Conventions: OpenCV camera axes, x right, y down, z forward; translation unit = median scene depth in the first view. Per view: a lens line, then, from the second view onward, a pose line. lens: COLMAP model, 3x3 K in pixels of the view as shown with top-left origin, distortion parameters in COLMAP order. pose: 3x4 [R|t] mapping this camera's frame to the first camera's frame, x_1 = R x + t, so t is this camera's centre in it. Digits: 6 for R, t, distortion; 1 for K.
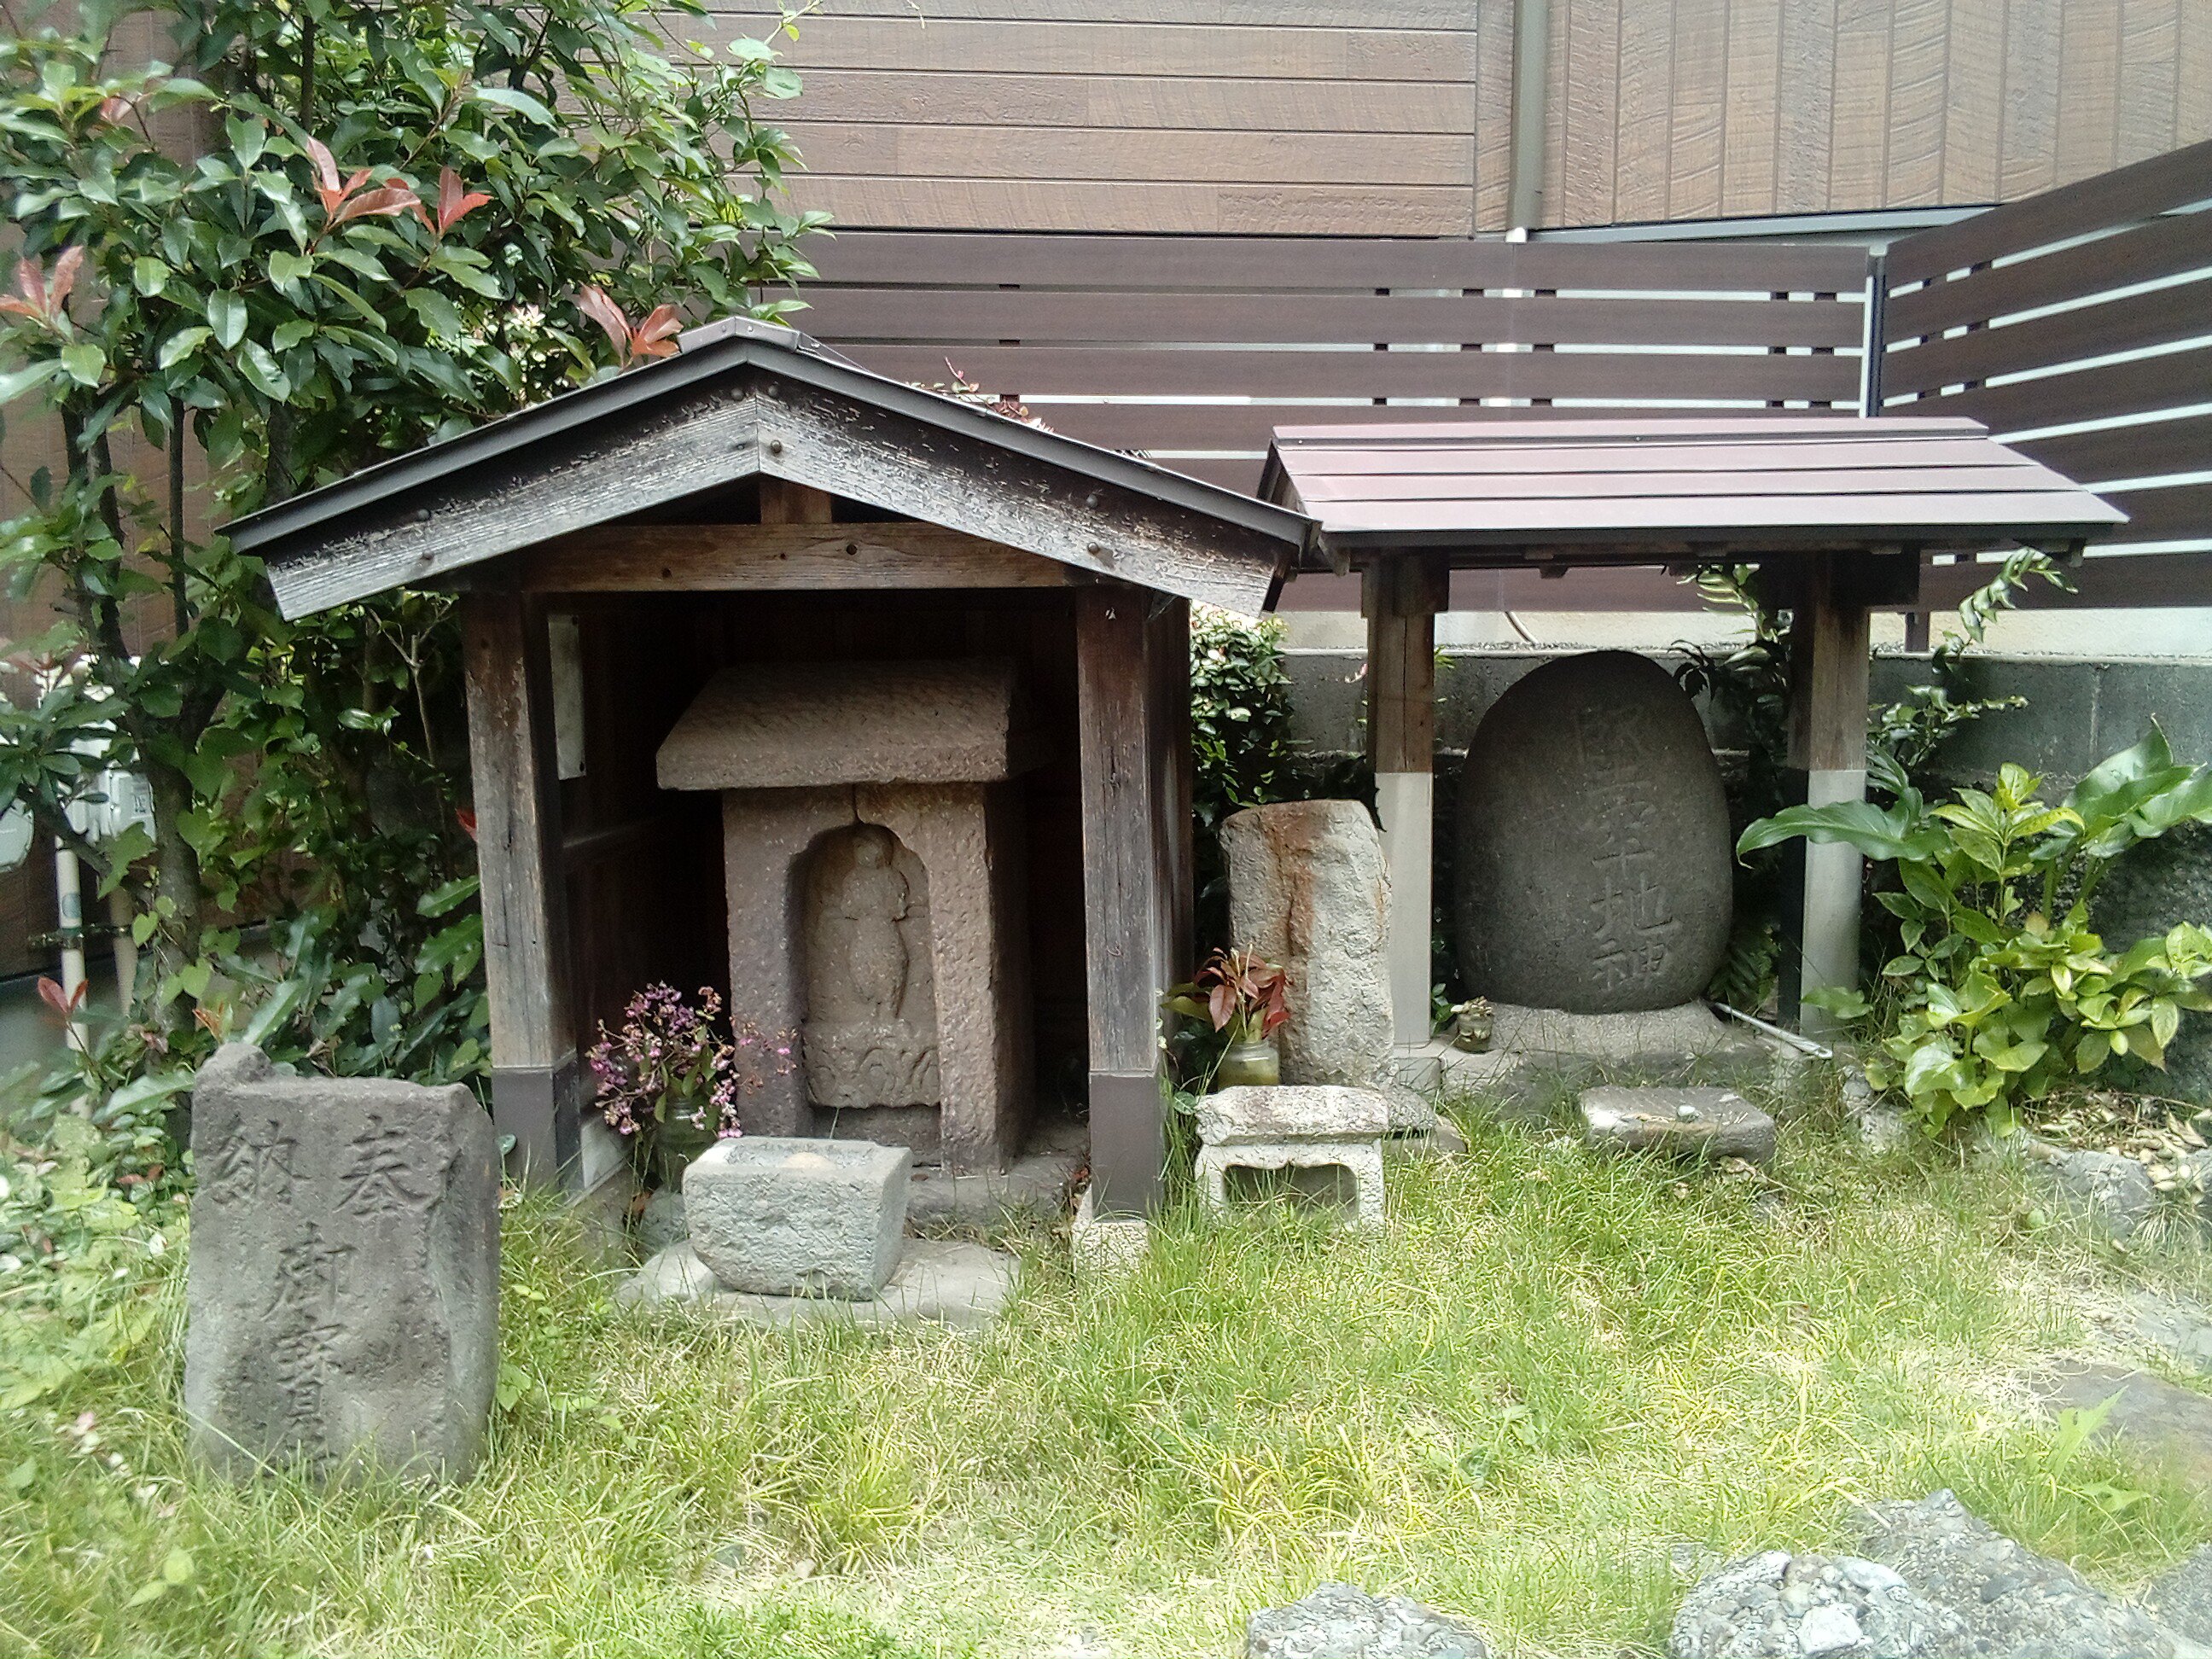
lens RADIAL K [[1846.2, 0, 1112.0], [0, 1846.2, 797.8], [0, 0, 1]] dist [0.094793, -0.182106]
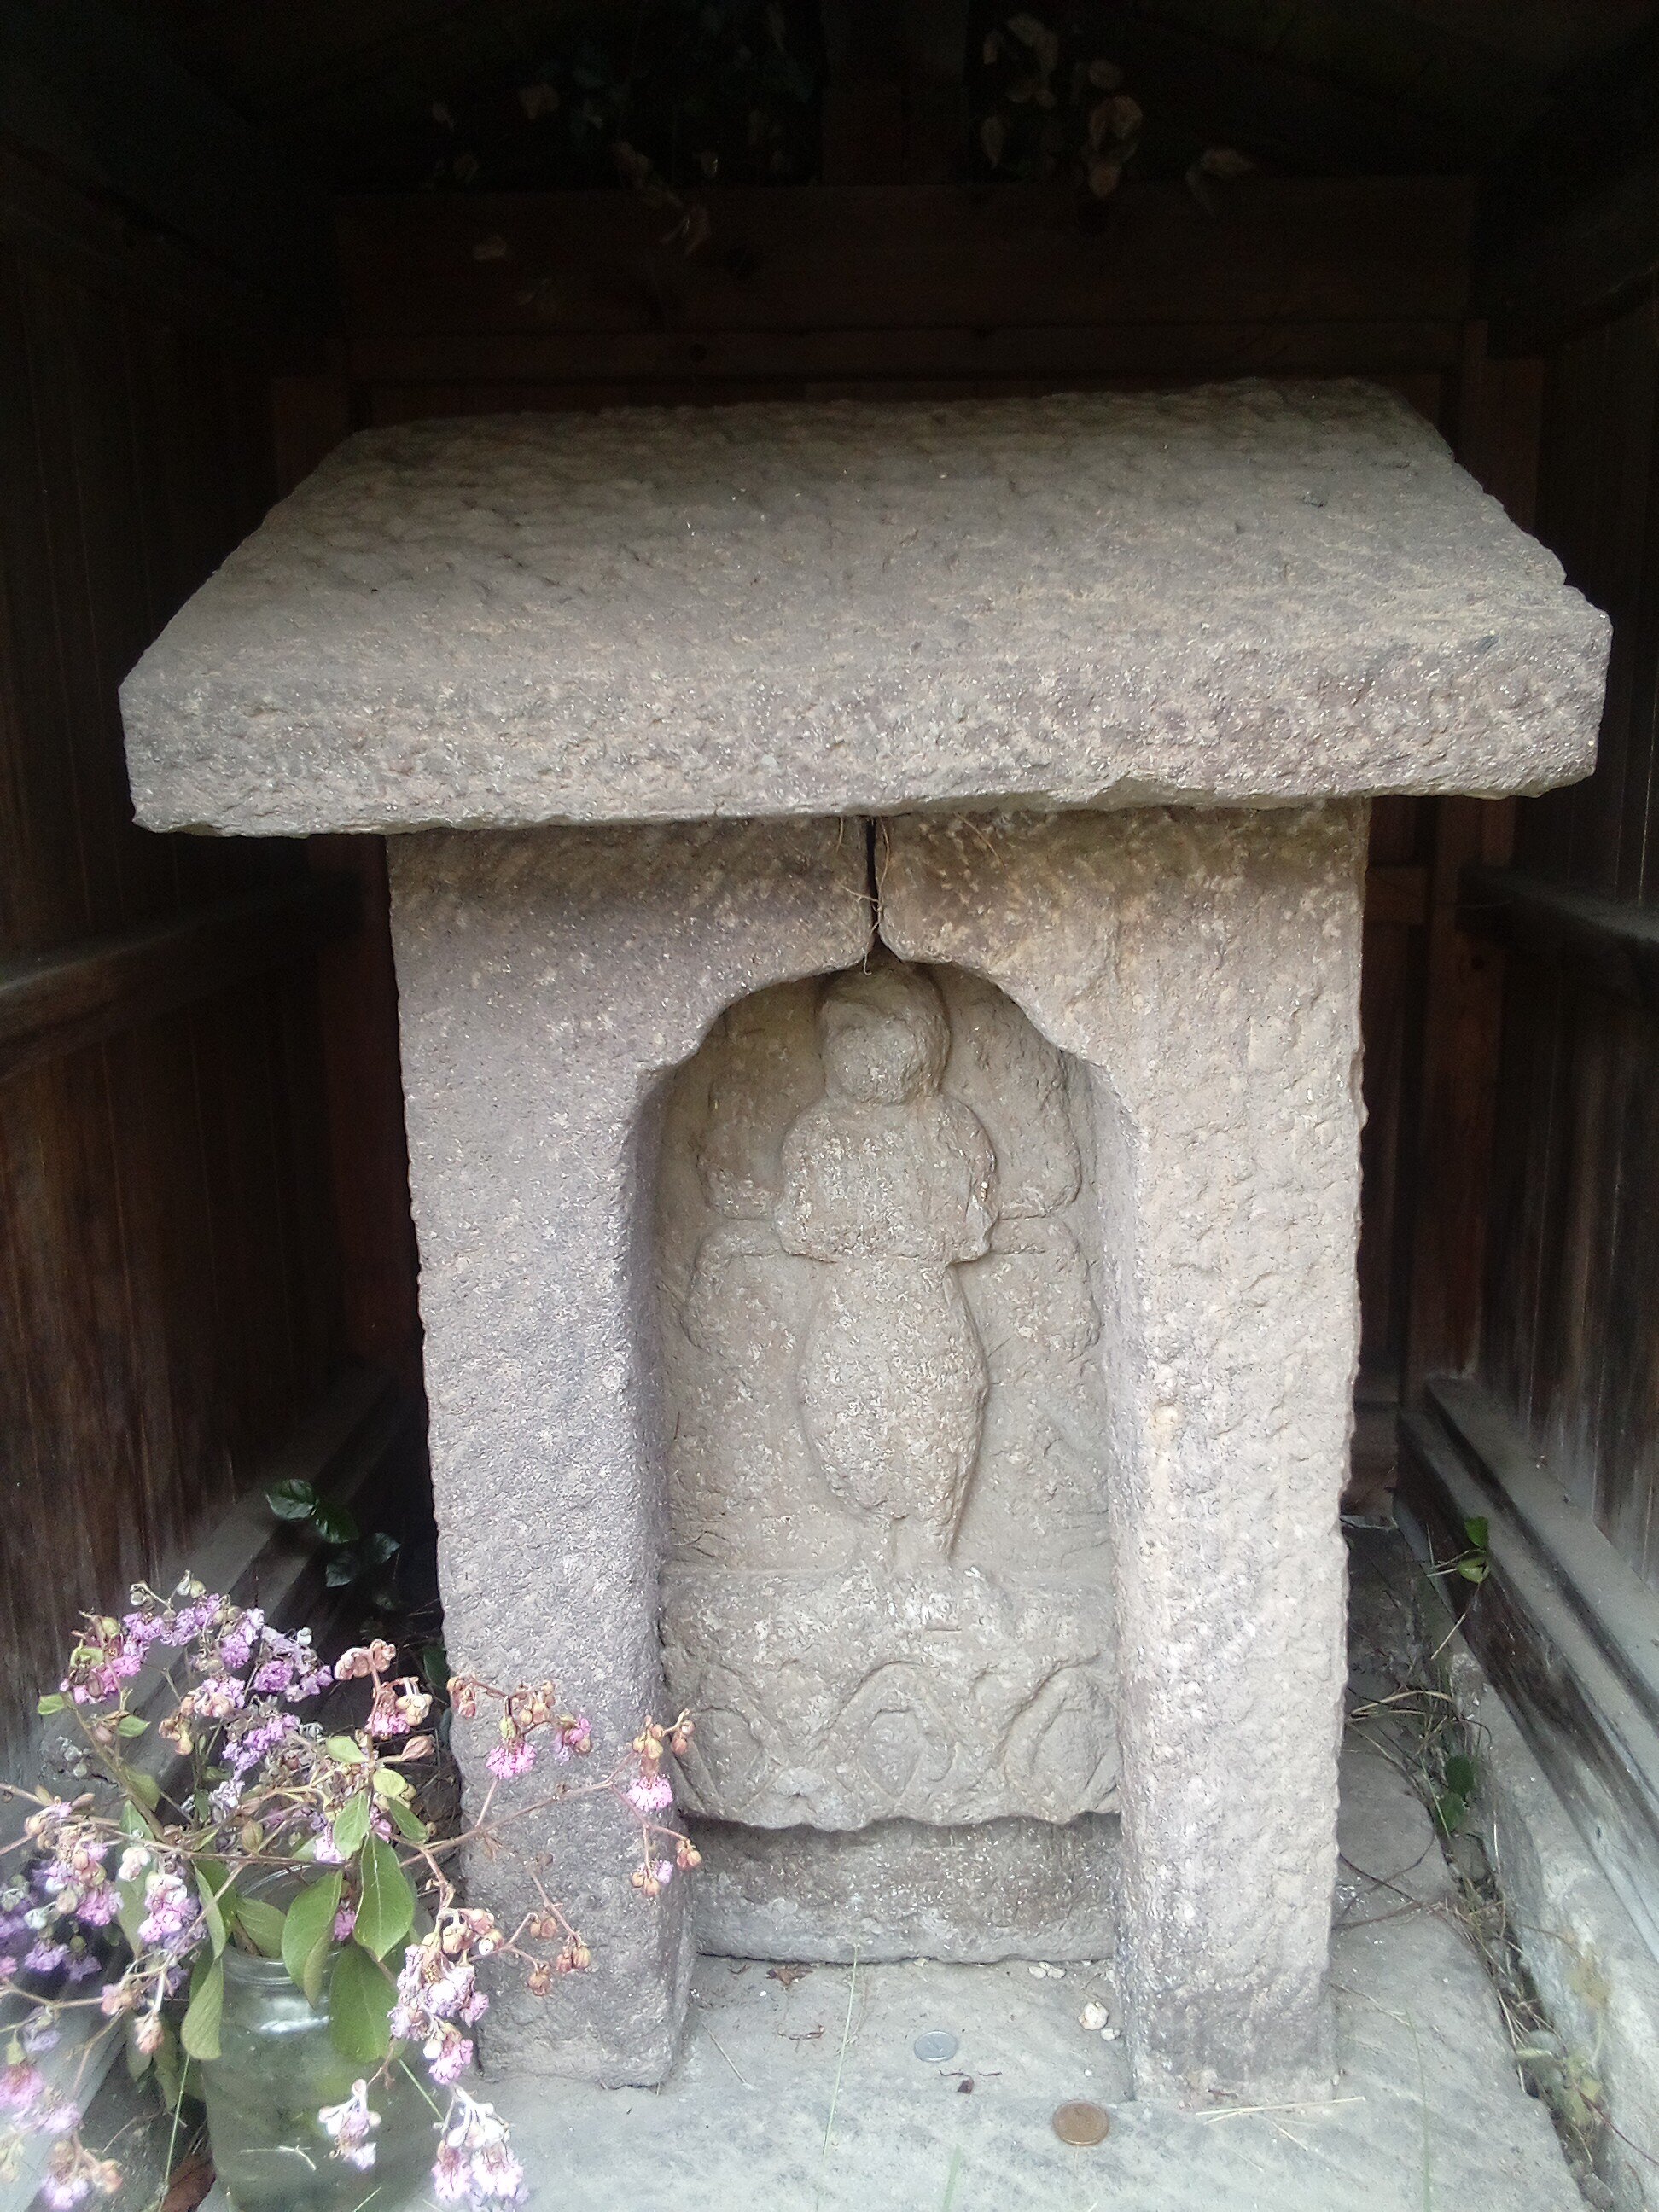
lens RADIAL K [[1846.2, 0, 829.5], [0, 1846.2, 1106.0], [0, 0, 1]] dist [0.094793, -0.182106]
pose [[0.998191, -0.008209, 0.059560, -0.162377], [0.001011, 0.992786, 0.119896, 0.002292], [-0.060115, -0.119619, 0.990998, 0.720560]]
